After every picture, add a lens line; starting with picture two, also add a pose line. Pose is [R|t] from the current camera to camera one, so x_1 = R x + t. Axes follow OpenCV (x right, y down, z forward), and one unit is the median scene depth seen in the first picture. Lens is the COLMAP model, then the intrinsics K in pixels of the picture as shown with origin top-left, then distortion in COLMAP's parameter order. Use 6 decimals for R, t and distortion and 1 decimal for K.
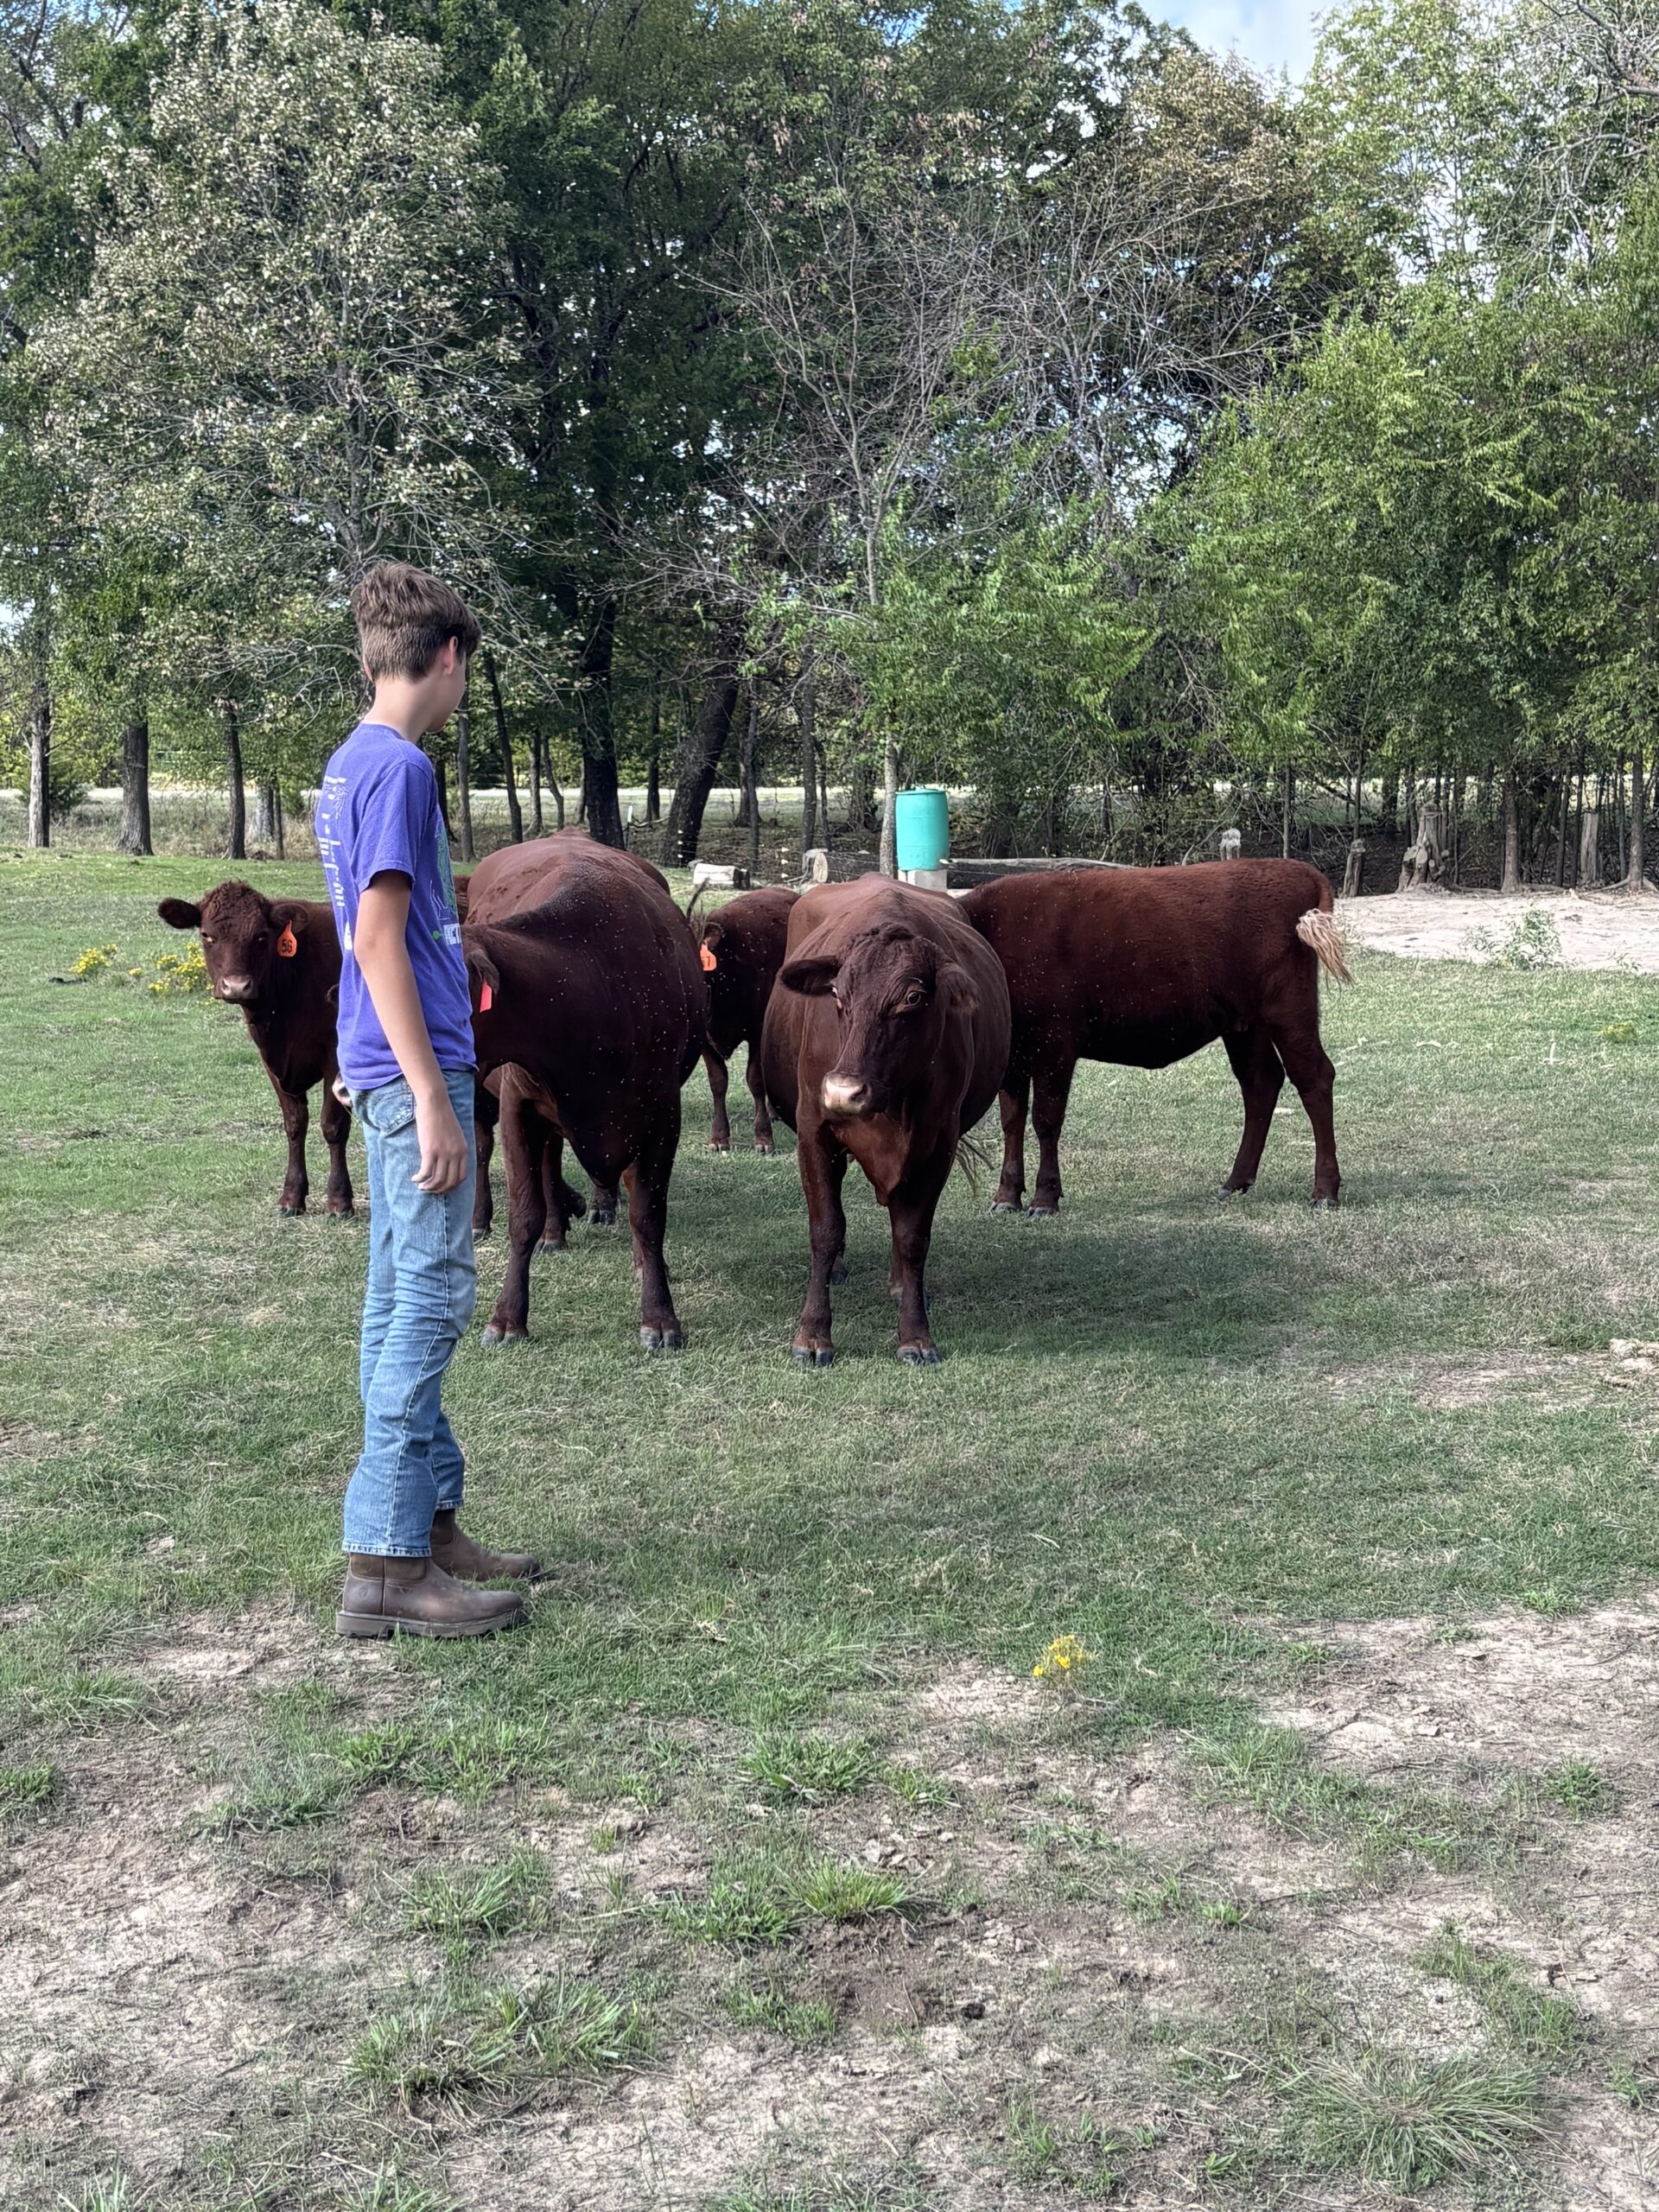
lens RADIAL K [[2966.3, 0, 834.8], [0, 2966.3, 1101.8], [0, 0, 1]] dist [0.243672, -0.905437]
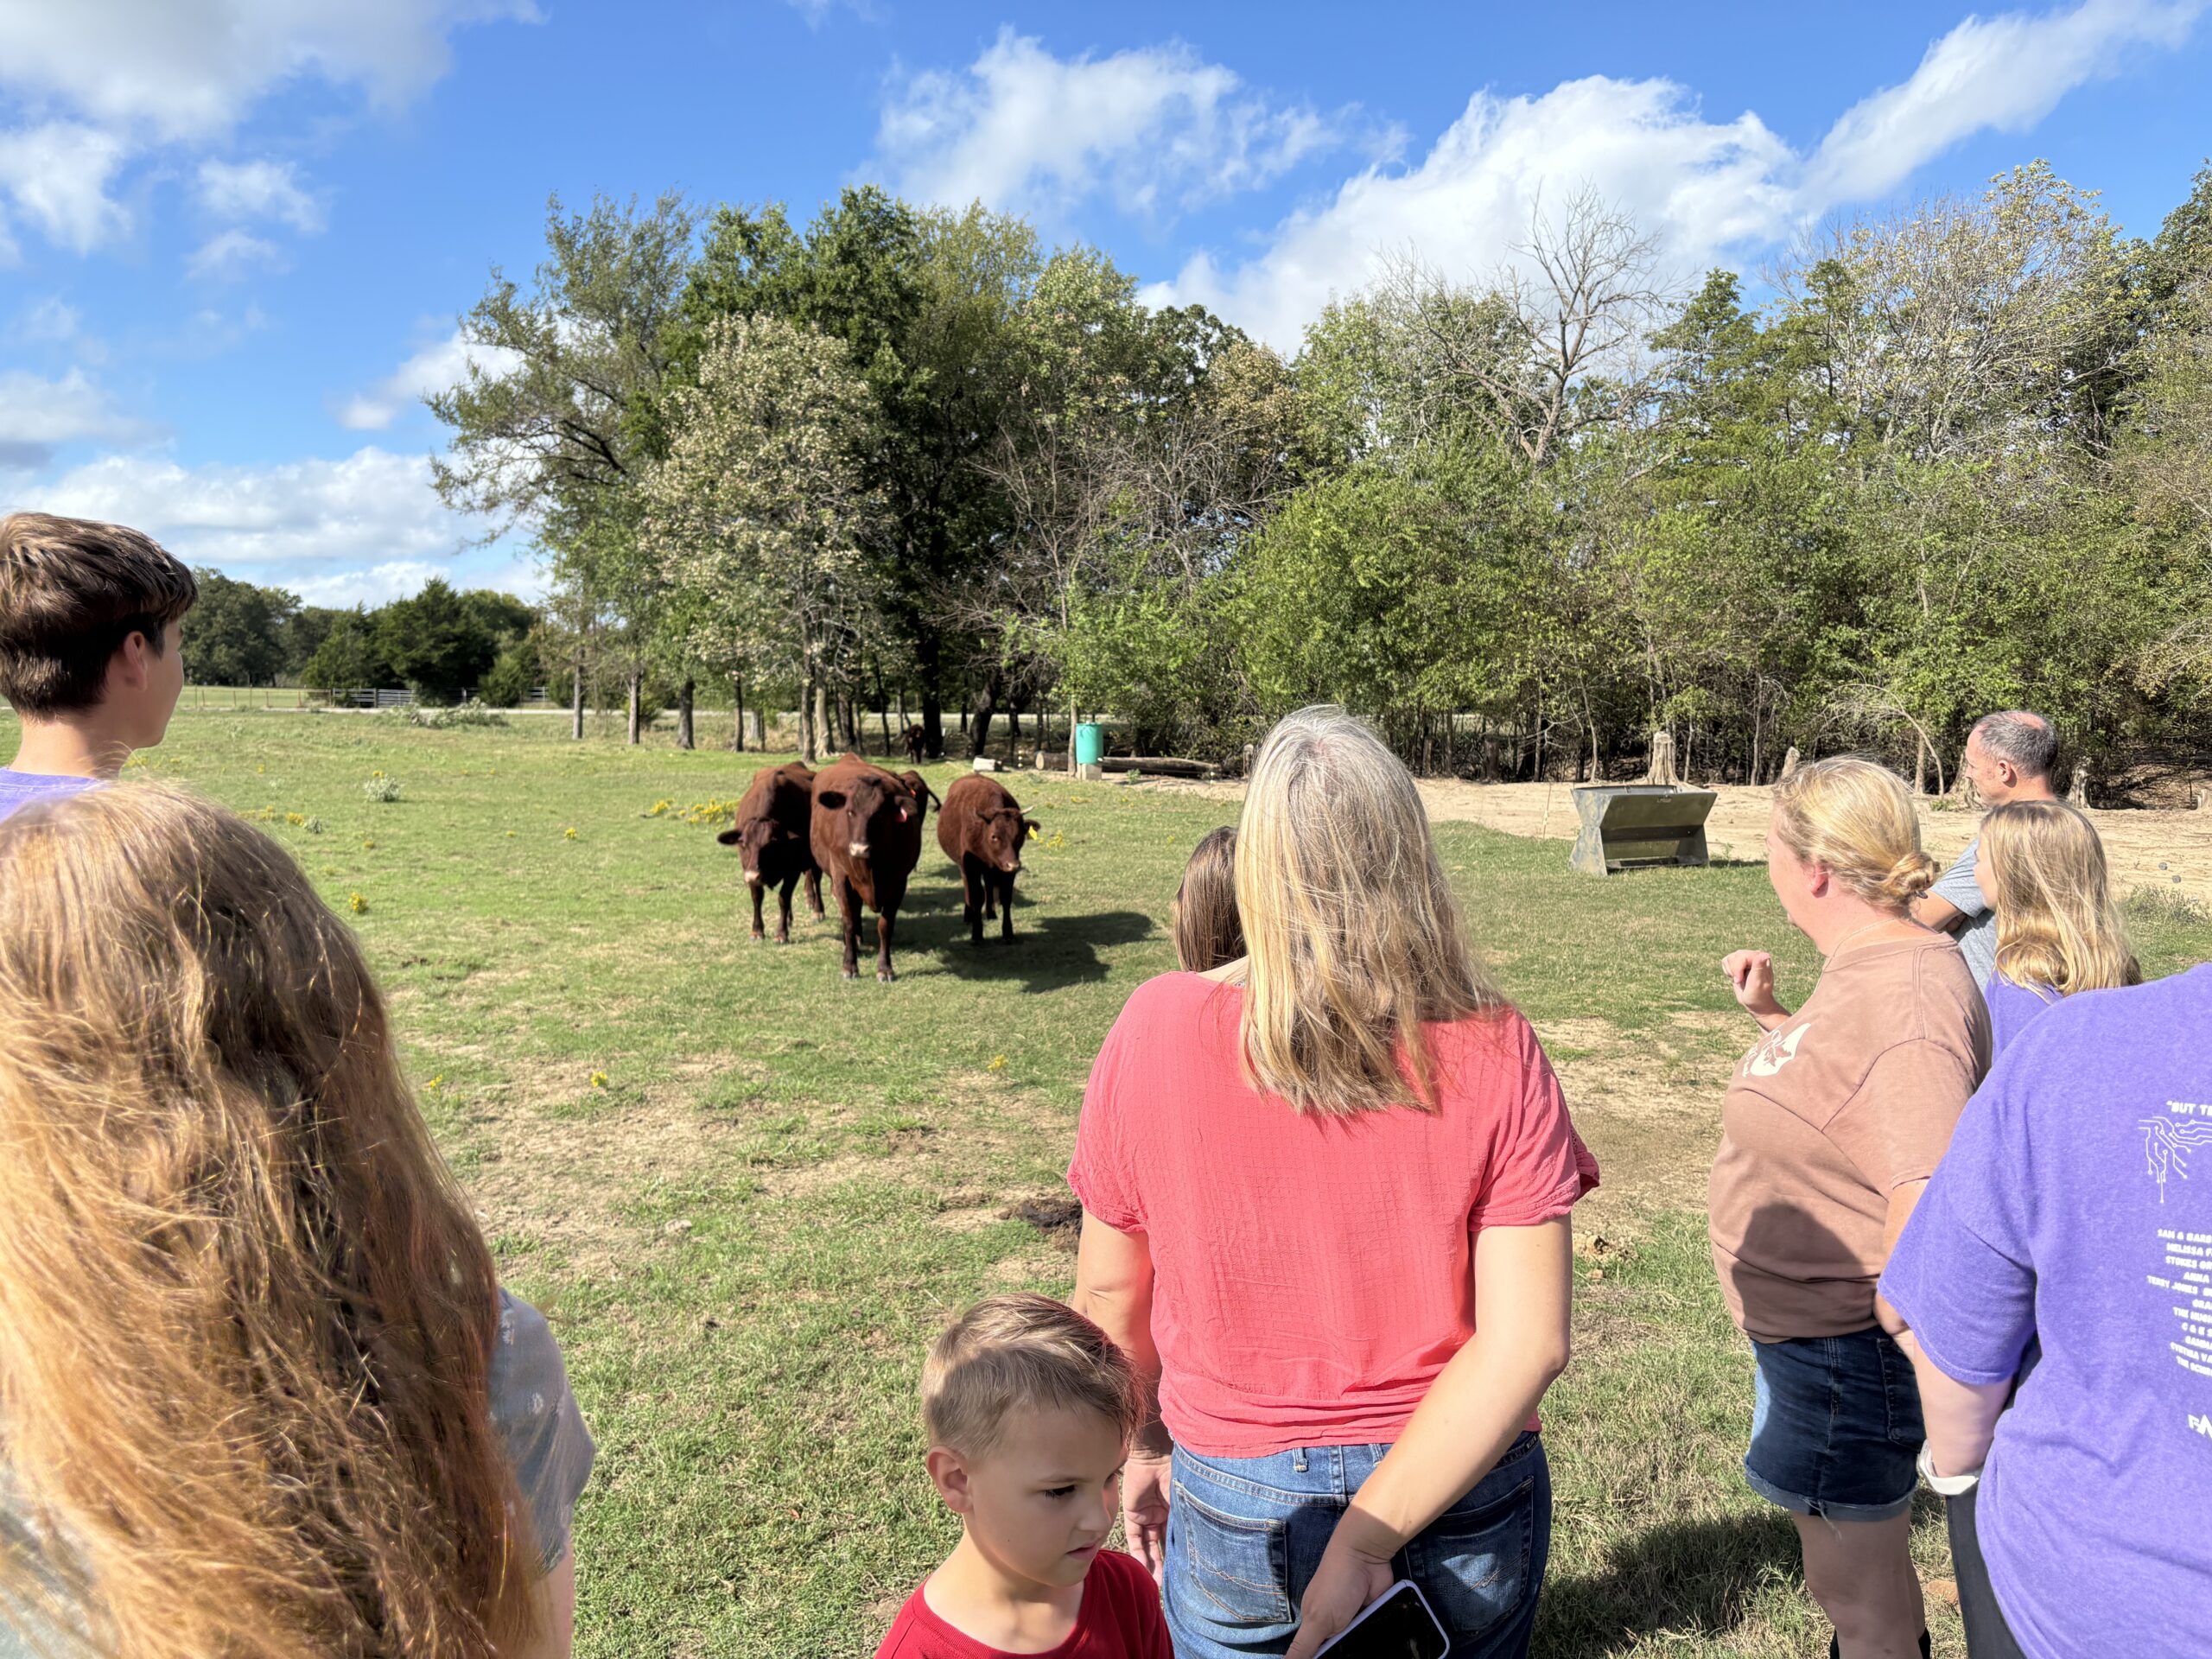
lens RADIAL K [[1683.4, 0, 1133.1], [0, 1683.4, 832.7], [0, 0, 1]] dist [0.053721, -0.000317]
pose [[0.999513, 0.009572, 0.029693, 0.093291], [-0.008628, 0.999458, -0.031760, 0.010191], [-0.029980, 0.031488, 0.999054, -0.373064]]
